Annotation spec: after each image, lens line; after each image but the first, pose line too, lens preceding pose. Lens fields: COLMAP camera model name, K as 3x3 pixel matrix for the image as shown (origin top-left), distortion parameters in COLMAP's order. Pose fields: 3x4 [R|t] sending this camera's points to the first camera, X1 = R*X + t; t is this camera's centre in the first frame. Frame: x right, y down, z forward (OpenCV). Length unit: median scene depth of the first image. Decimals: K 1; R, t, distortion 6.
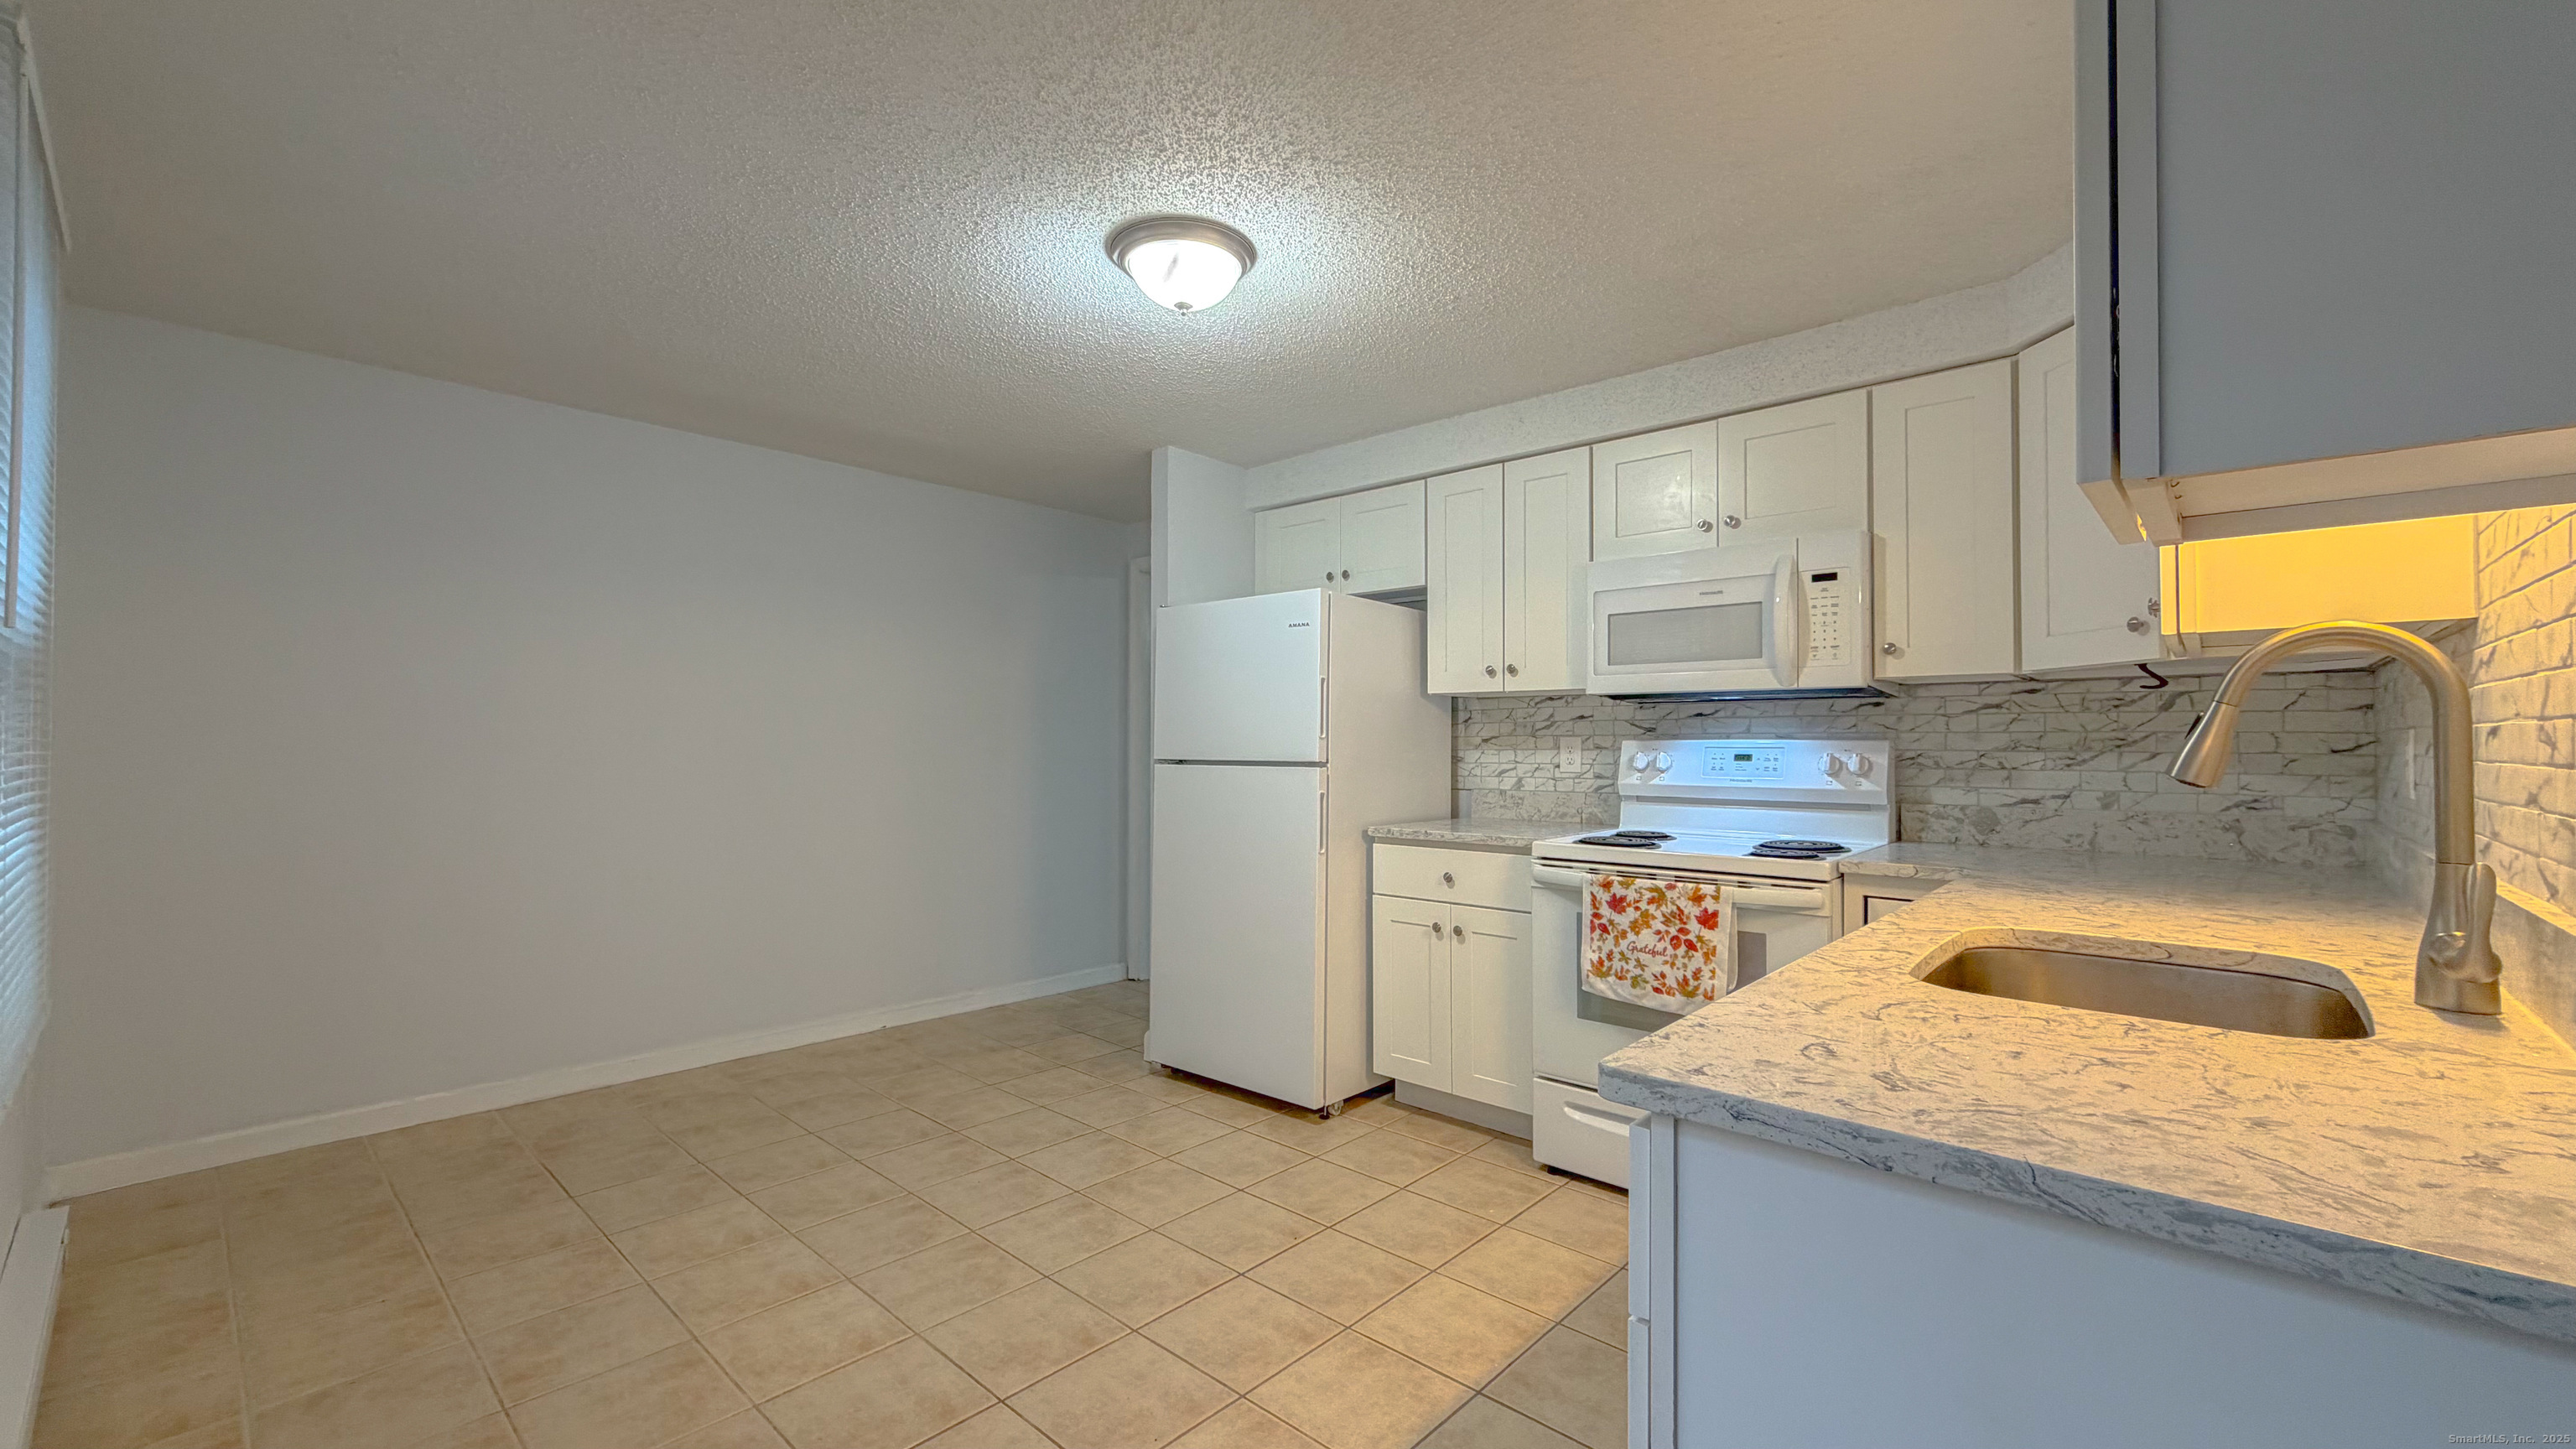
lens RADIAL K [[1032.4, 0, 1272.4], [0, 1032.4, 732.9], [0, 0, 1]] dist [-0.002424, 0.001553]
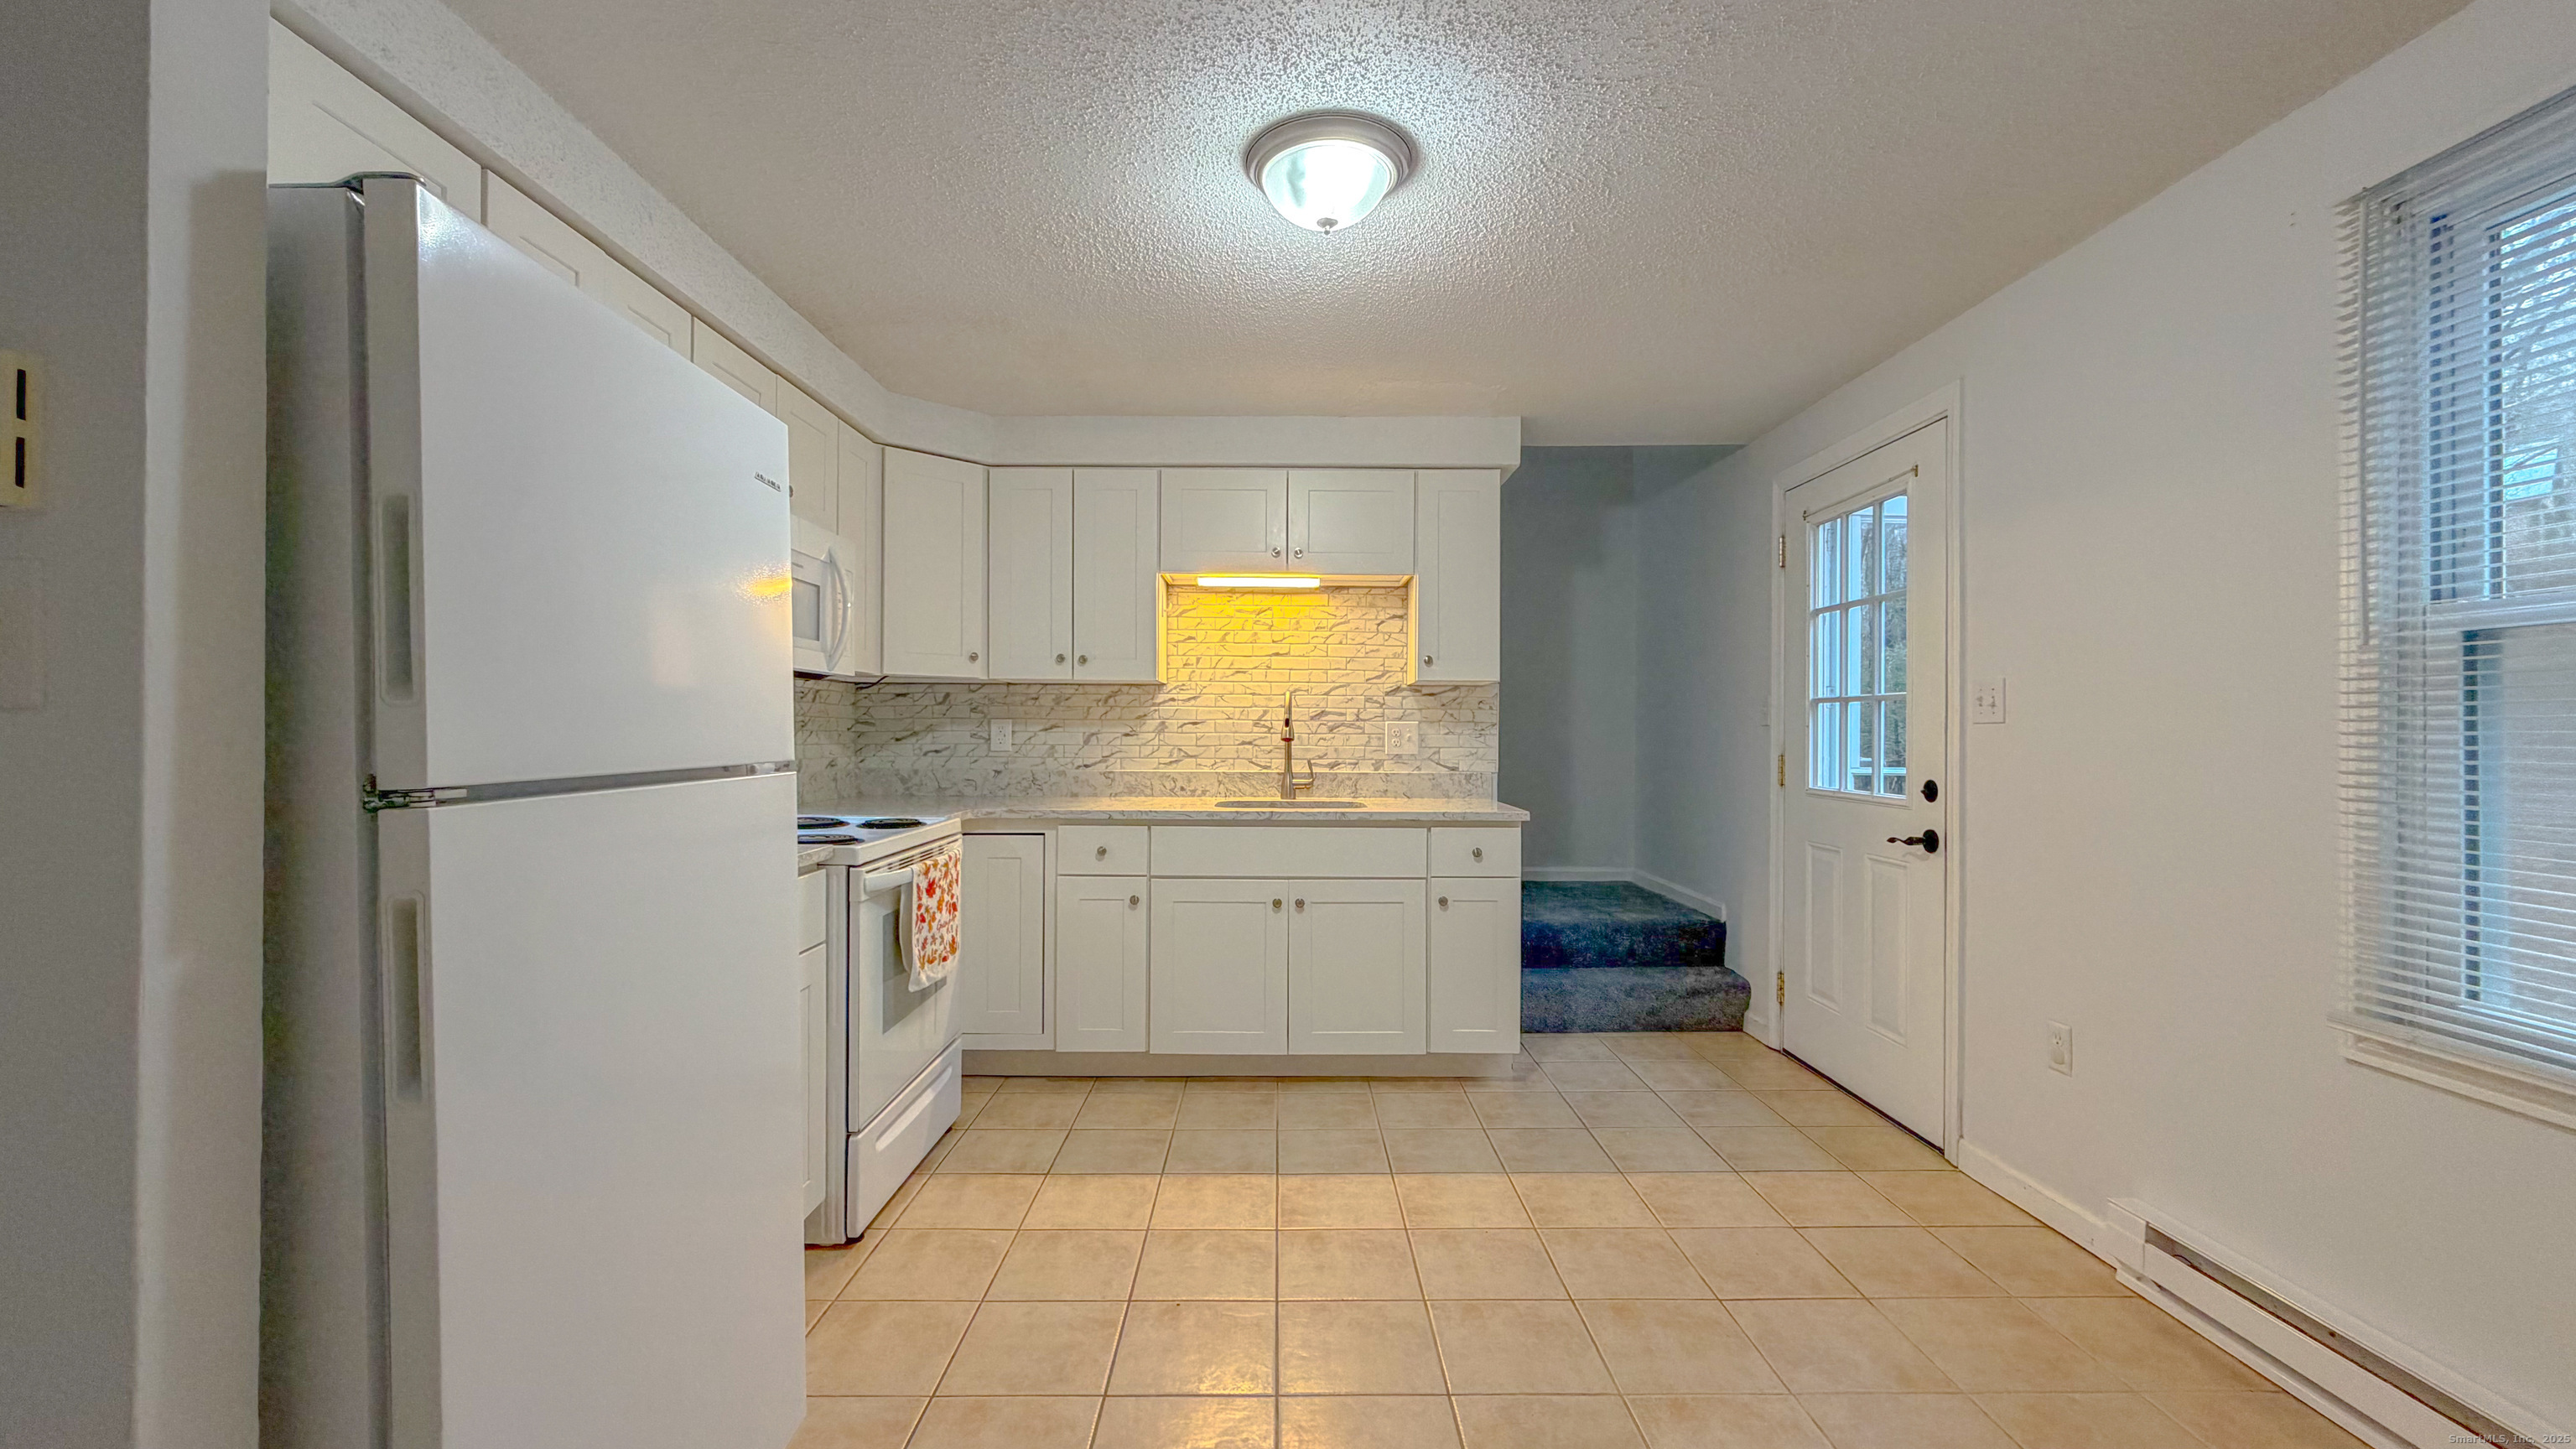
lens RADIAL K [[1032.4, 0, 1297.6], [0, 1032.4, 727.4], [0, 0, 1]] dist [-0.002424, 0.001553]
pose [[-0.693746, -0.005494, 0.720199, -0.640102], [-0.017734, 0.999798, -0.009455, 0.015735], [-0.720001, -0.019332, -0.693703, 1.484080]]
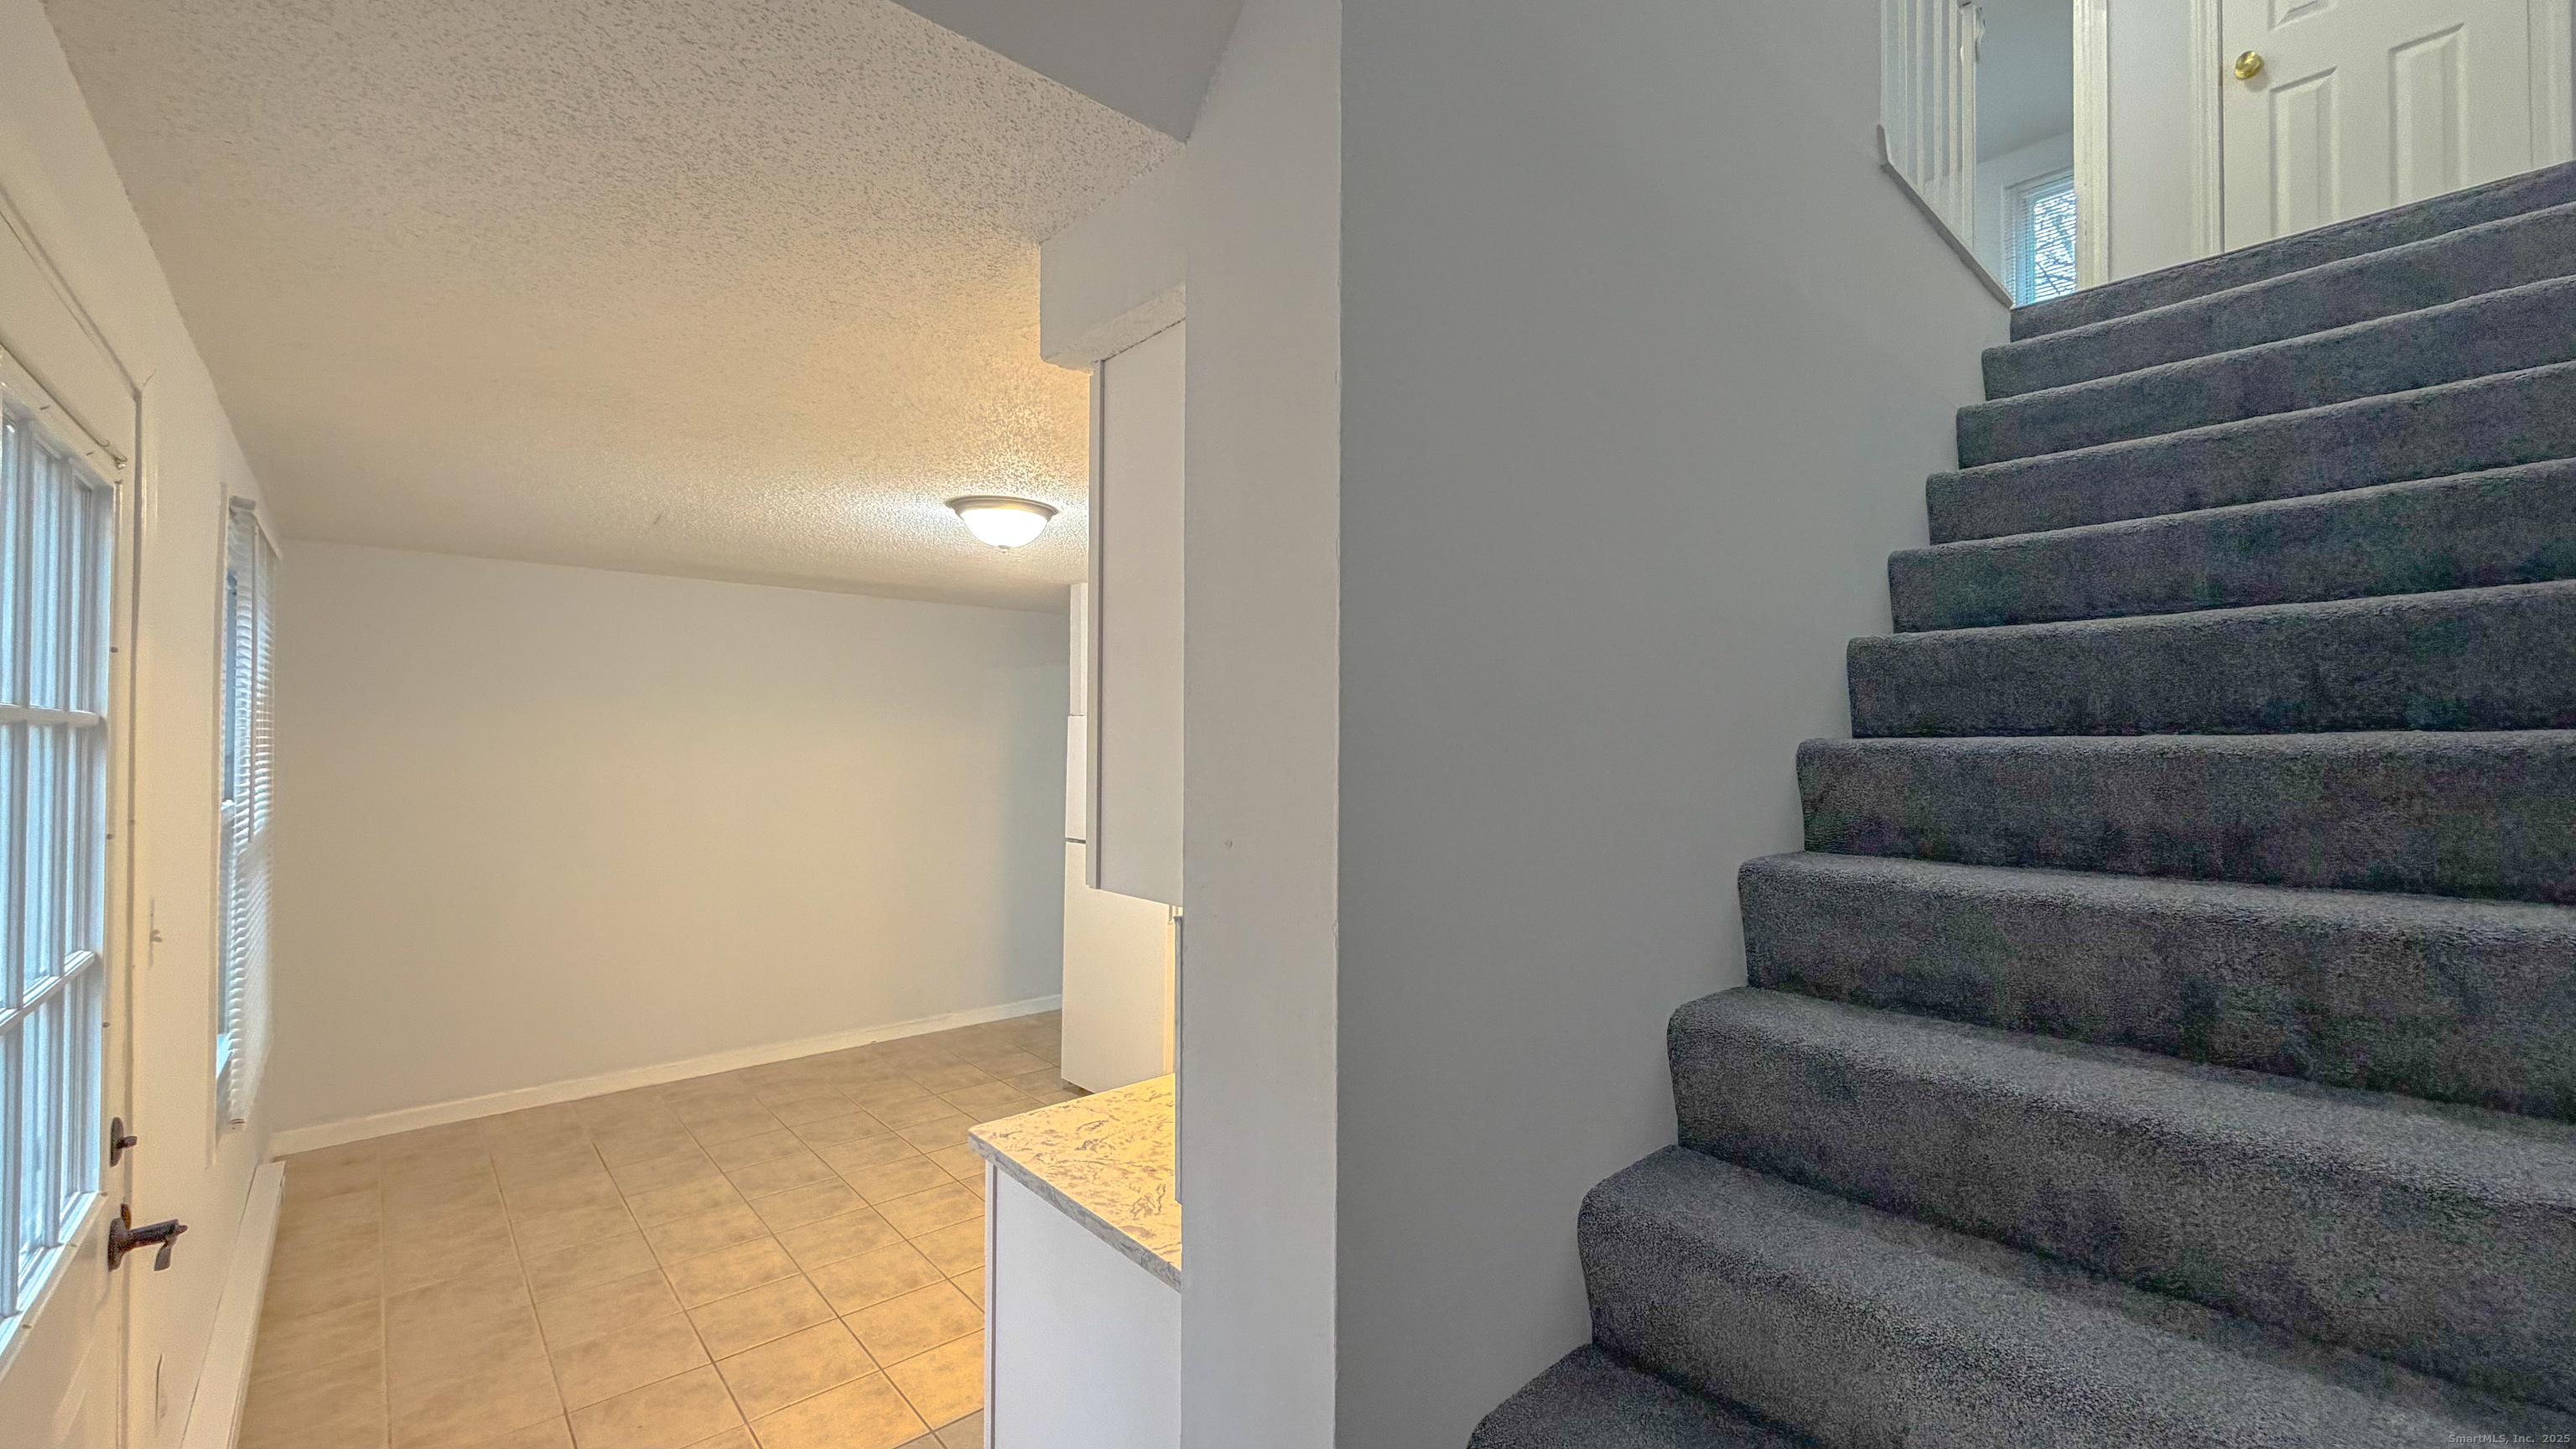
lens RADIAL K [[1032.4, 0, 1275.0], [0, 1032.4, 731.4], [0, 0, 1]] dist [-0.002424, 0.001553]
pose [[0.994877, -0.000200, -0.101088, 0.381845], [0.000539, 0.999994, 0.003334, -0.155377], [0.101086, -0.003371, 0.994872, -0.315061]]
